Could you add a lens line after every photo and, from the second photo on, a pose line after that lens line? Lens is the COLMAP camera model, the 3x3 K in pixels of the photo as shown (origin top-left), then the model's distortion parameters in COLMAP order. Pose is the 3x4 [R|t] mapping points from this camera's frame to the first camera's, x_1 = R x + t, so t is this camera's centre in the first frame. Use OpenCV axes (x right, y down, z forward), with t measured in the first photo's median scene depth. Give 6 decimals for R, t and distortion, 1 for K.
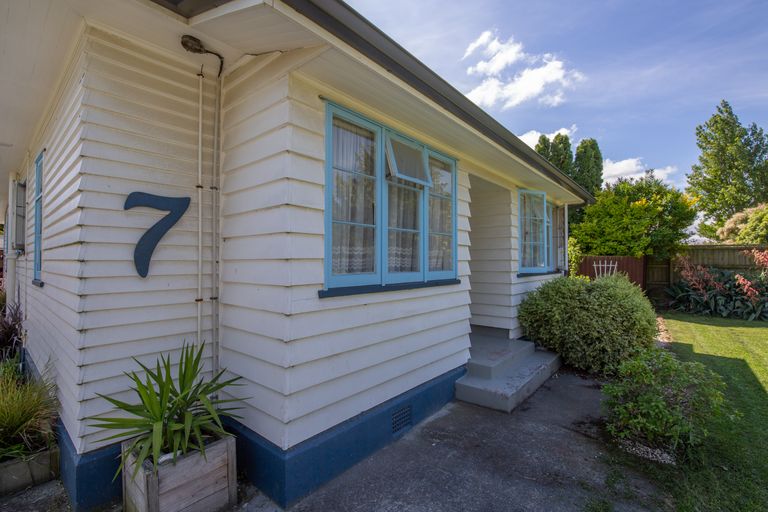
lens RADIAL K [[346.8, 0, 381.8], [0, 346.8, 255.0], [0, 0, 1]] dist [-0.001610, -0.003718]
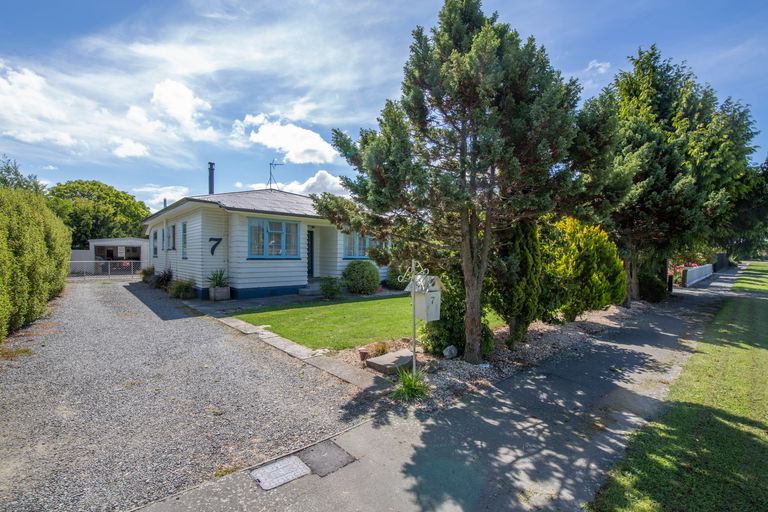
lens RADIAL K [[346.8, 0, 378.0], [0, 346.8, 260.0], [0, 0, 1]] dist [-0.001610, -0.003718]
pose [[0.988643, 0.012947, -0.149727, 1.620550], [-0.007948, 0.999392, 0.033939, -0.035434], [0.150076, -0.032363, 0.988145, -2.405198]]
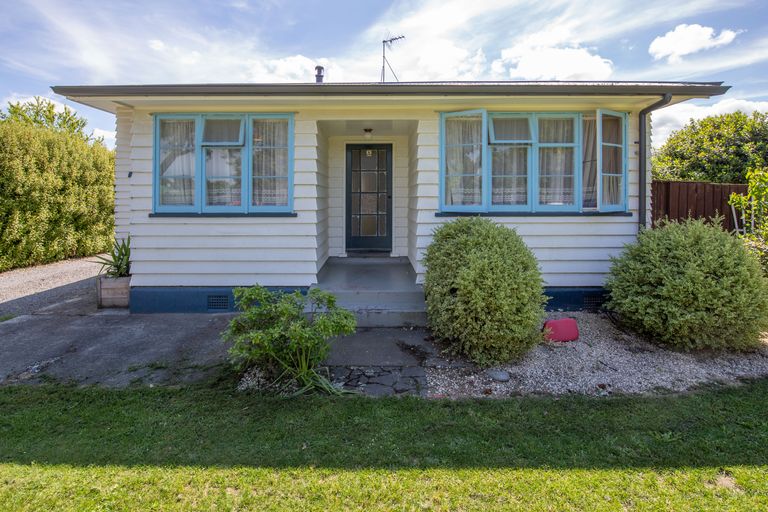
lens RADIAL K [[346.8, 0, 372.8], [0, 346.8, 193.6], [0, 0, 1]] dist [-0.001610, -0.003718]
pose [[0.637903, -0.004799, -0.770102, 1.483400], [0.017114, 0.999822, 0.007945, -0.002593], [0.769927, -0.018247, 0.637871, 0.500097]]
